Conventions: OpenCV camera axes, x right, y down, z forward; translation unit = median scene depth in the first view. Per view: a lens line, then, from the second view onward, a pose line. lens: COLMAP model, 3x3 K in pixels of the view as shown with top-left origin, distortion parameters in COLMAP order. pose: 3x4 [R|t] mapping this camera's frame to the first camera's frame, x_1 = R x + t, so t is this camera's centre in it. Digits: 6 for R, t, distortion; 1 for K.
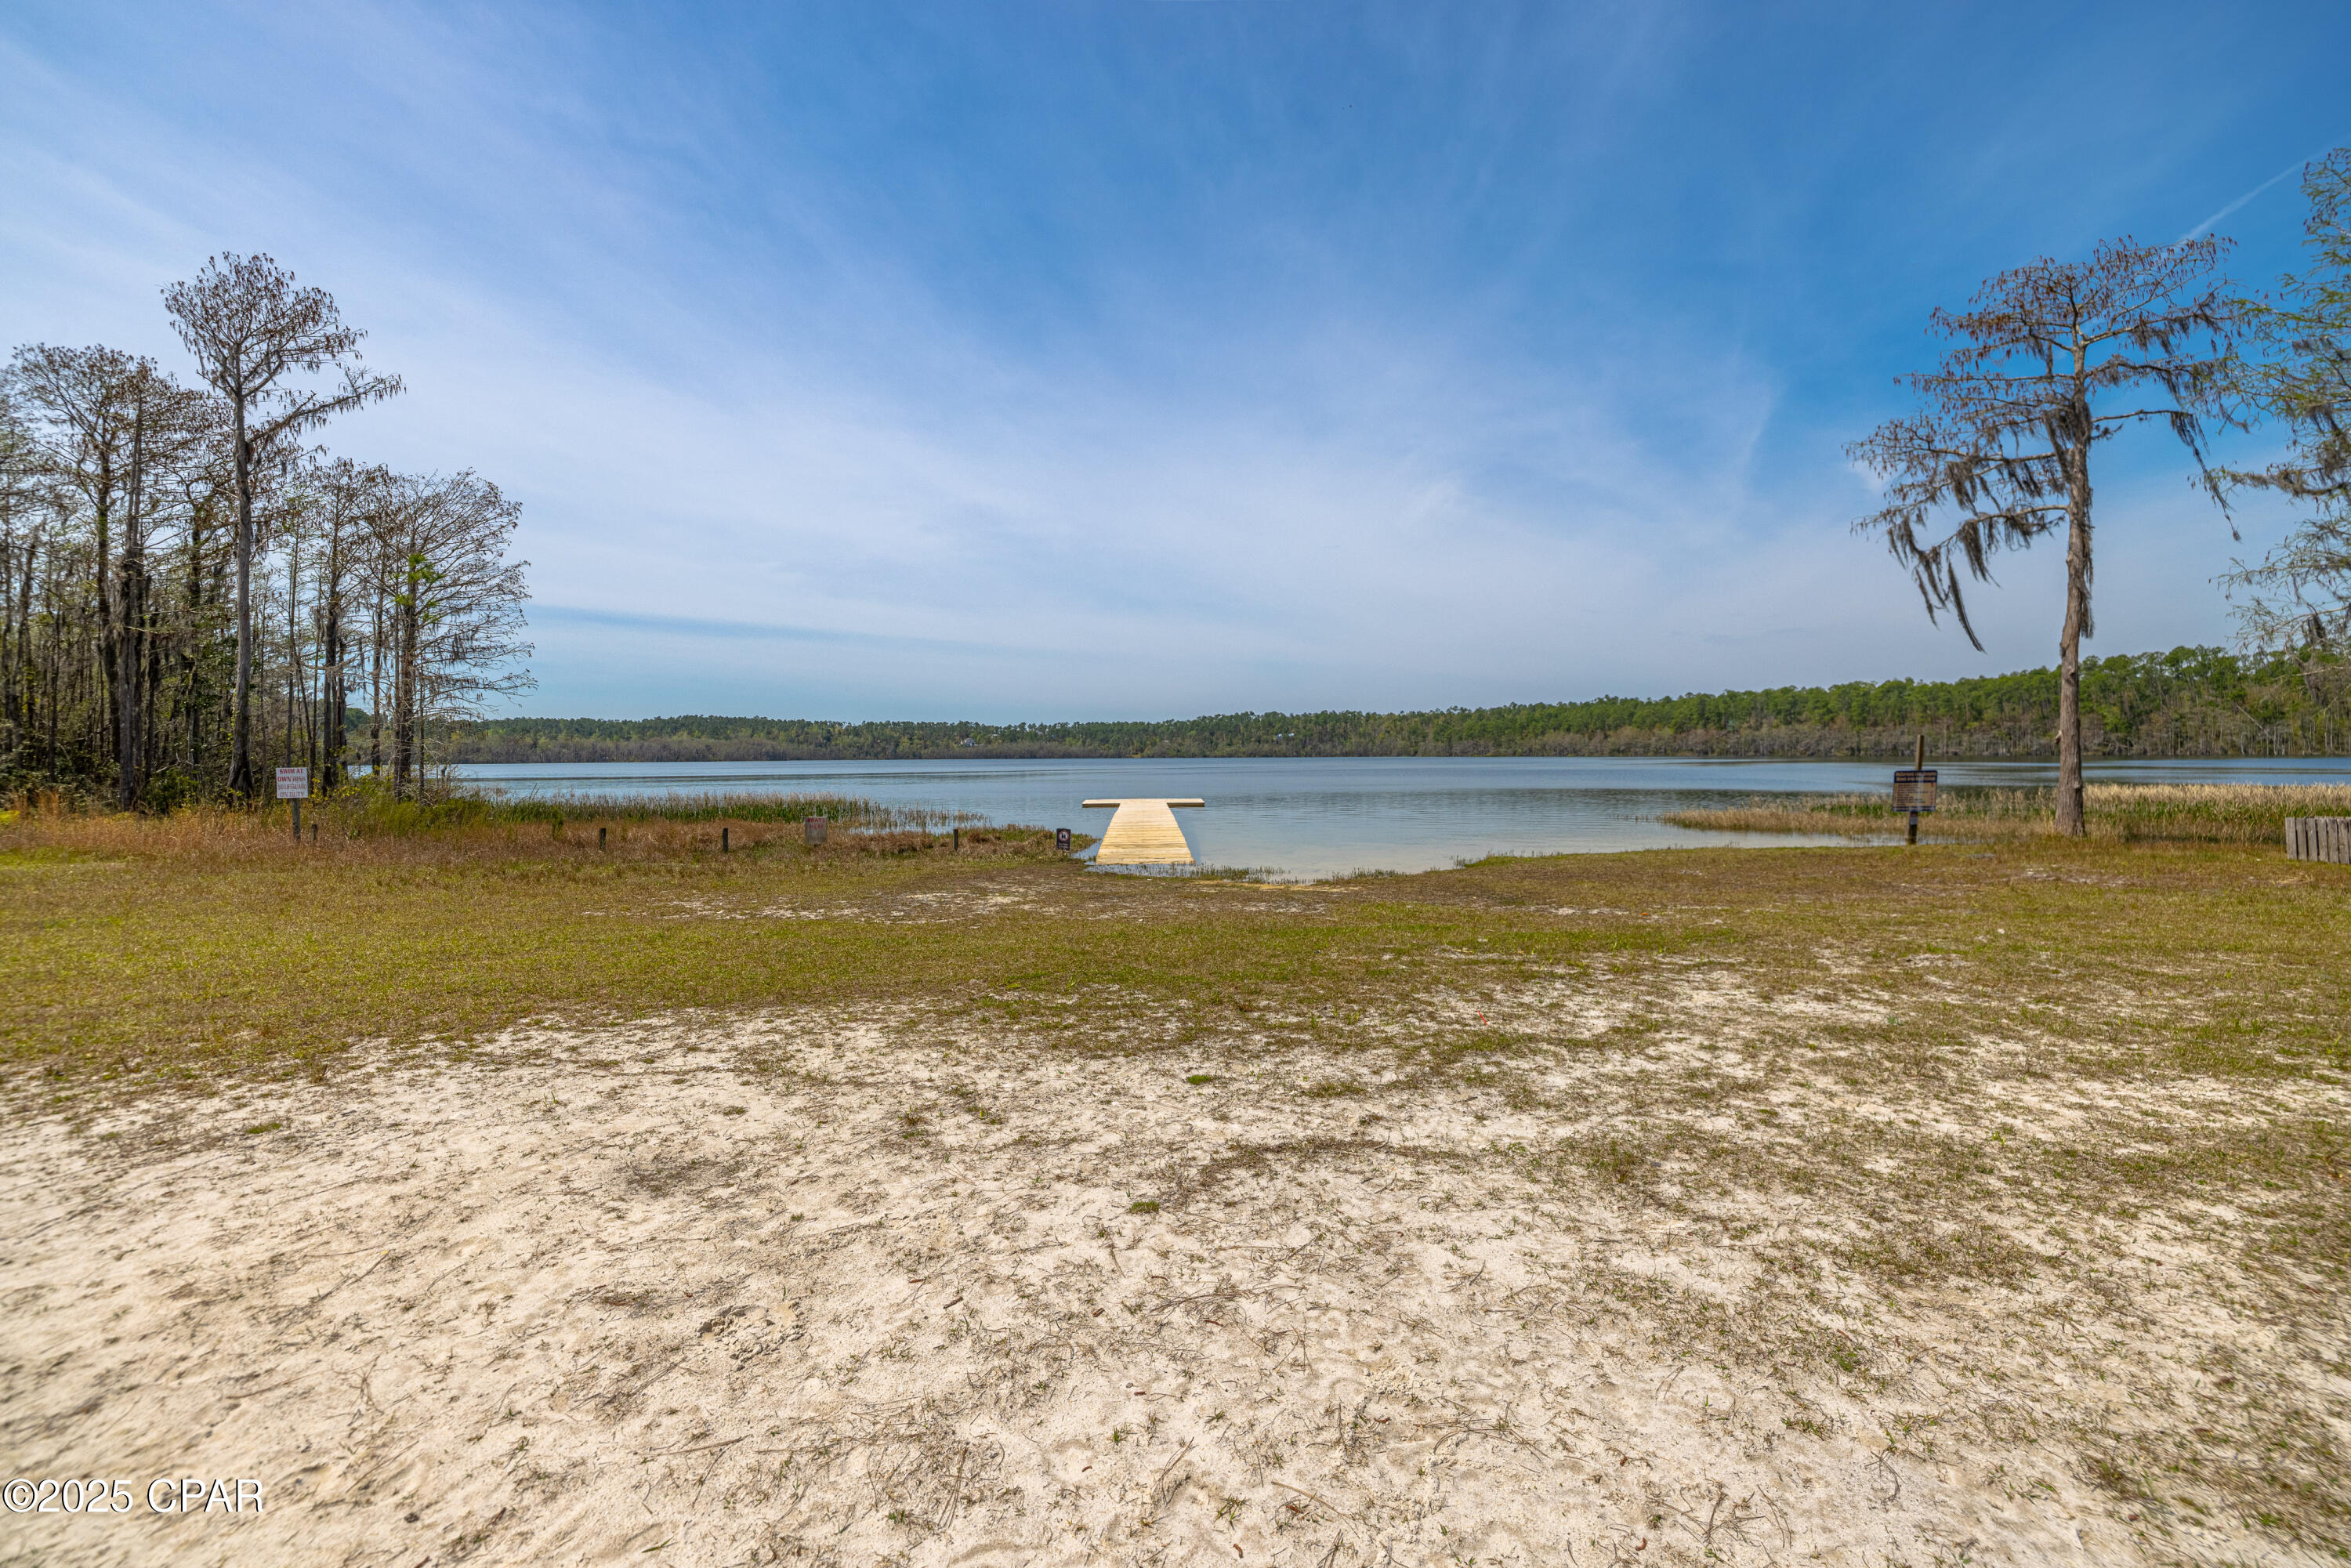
lens RADIAL K [[962.5, 0, 1175.5], [0, 962.5, 784.0], [0, 0, 1]] dist [-0.016162, 0.000259]
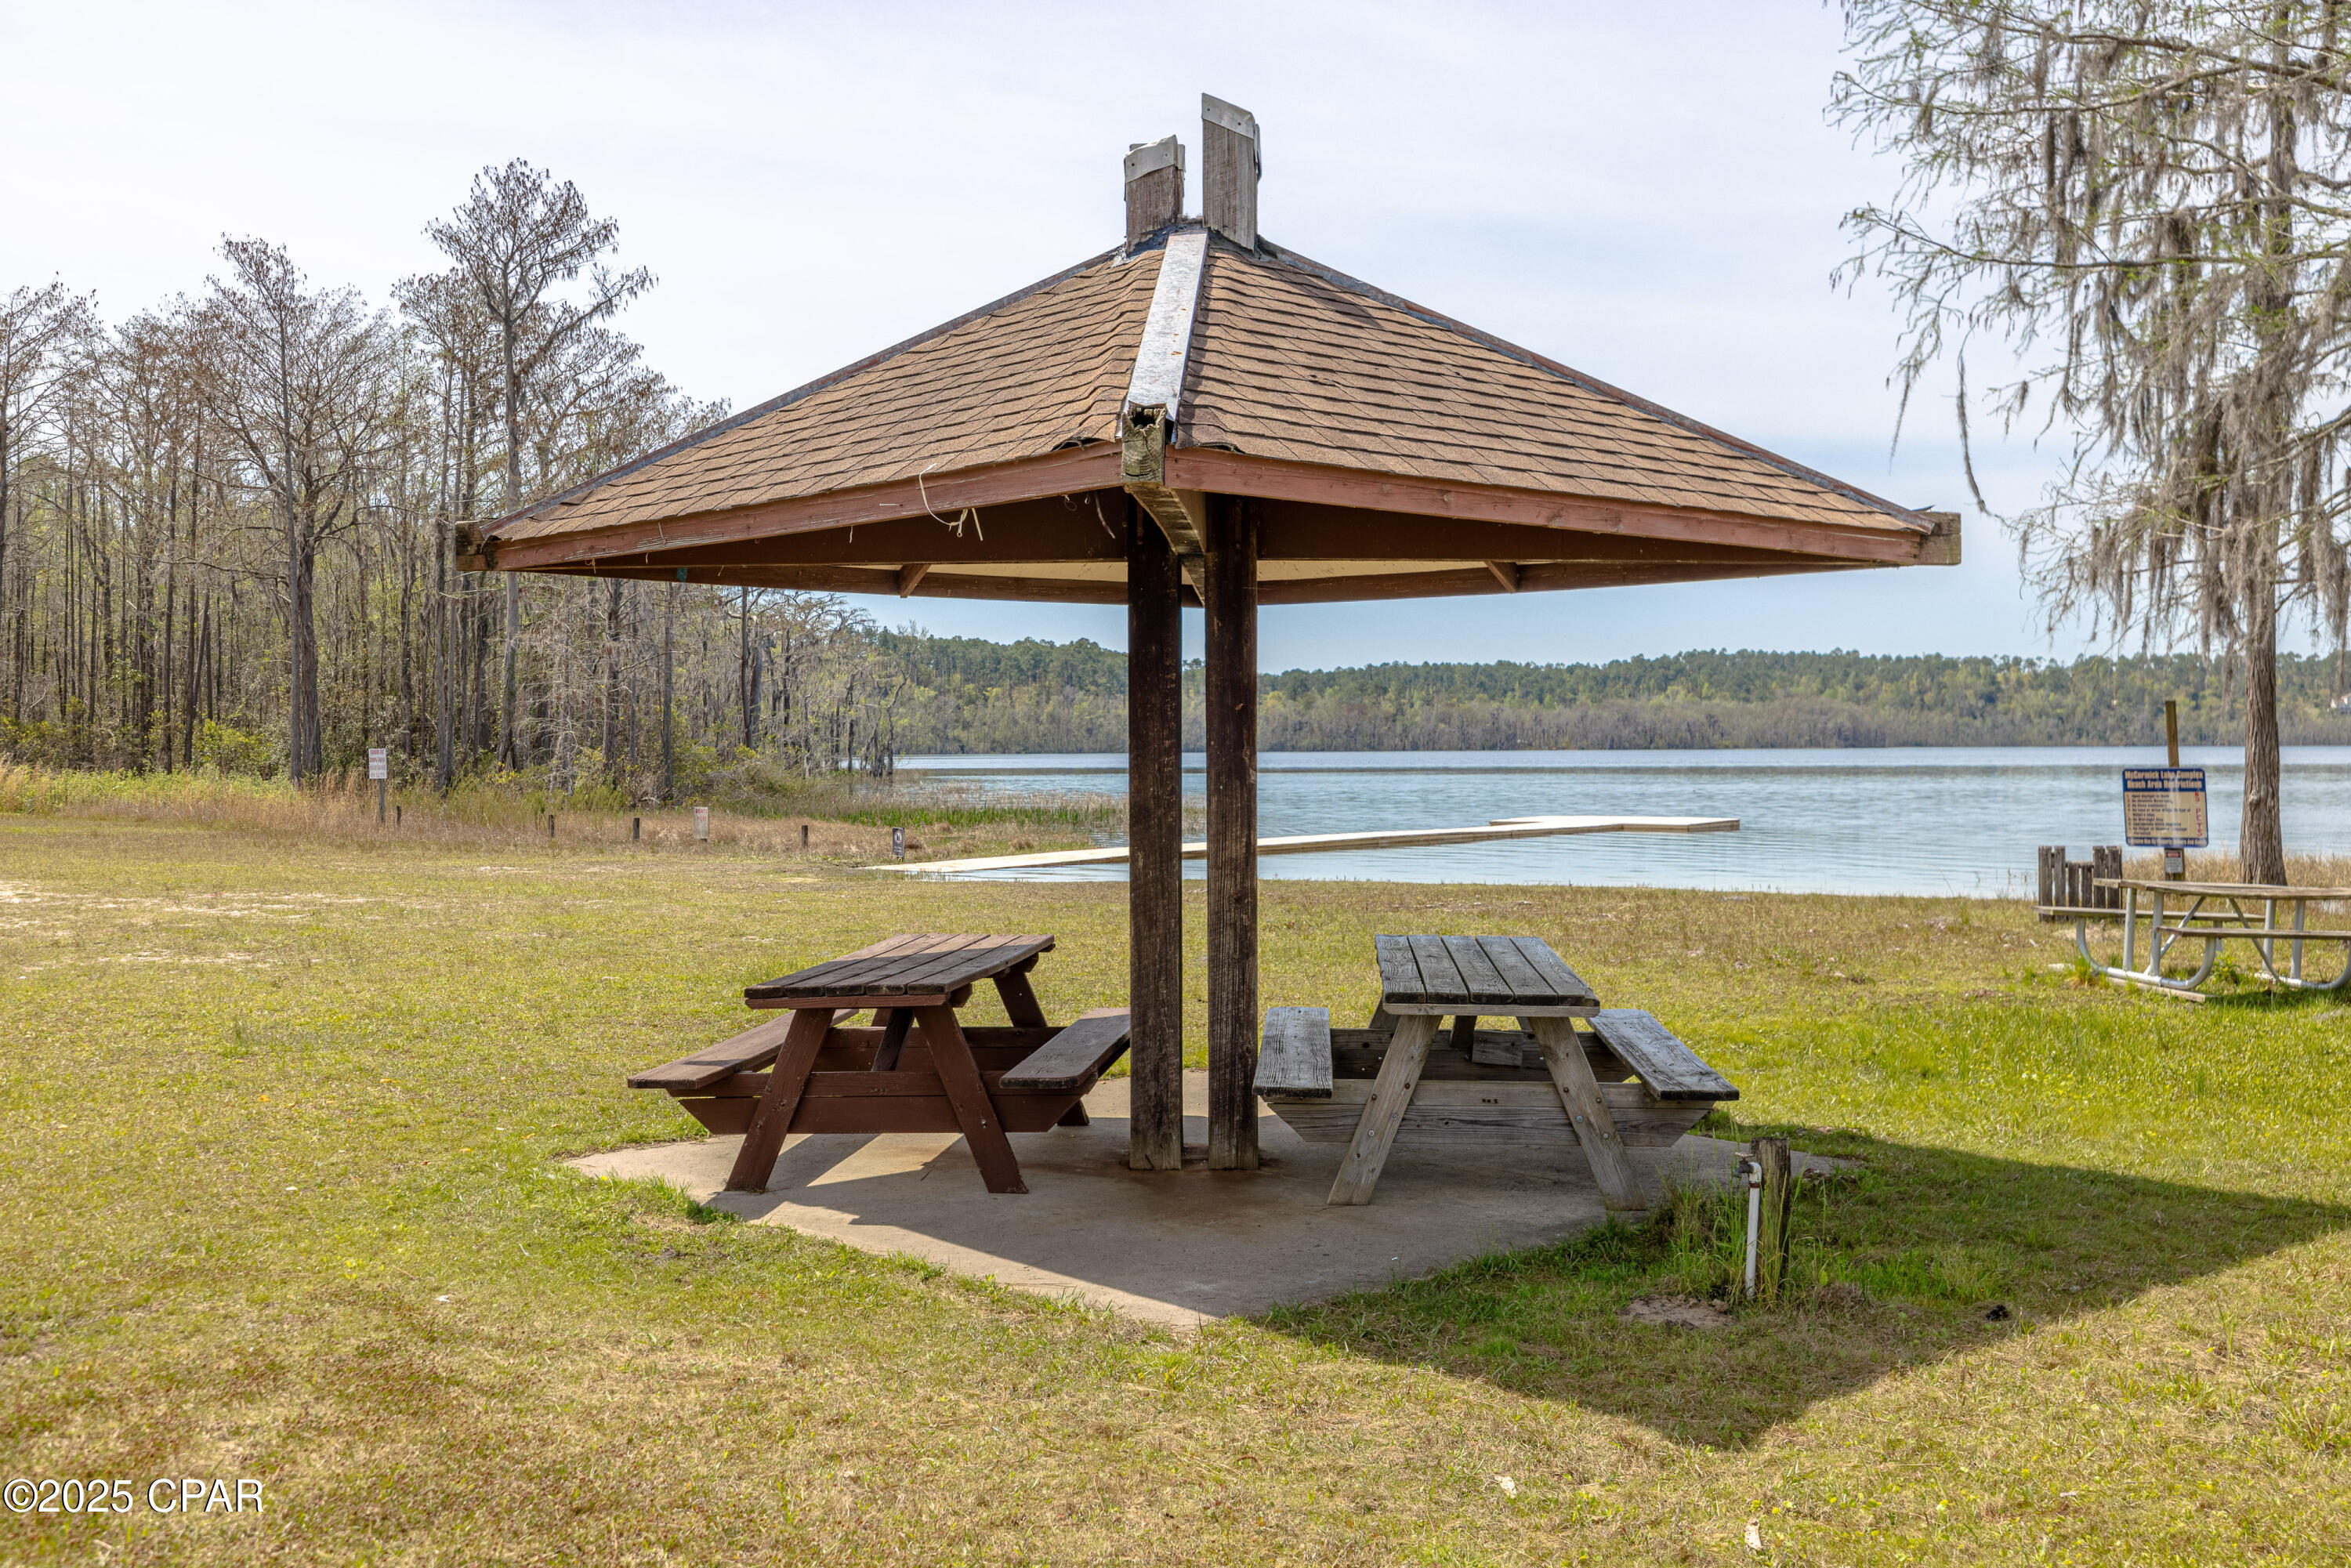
lens RADIAL K [[2296.4, 0, 1175.5], [0, 2296.4, 784.0], [0, 0, 1]] dist [0.006393, 0.005396]
pose [[0.755043, 0.012808, -0.655550, 0.839041], [-0.018846, 0.999820, -0.002172, 0.005069], [0.655404, 0.013995, 0.755149, -0.180904]]
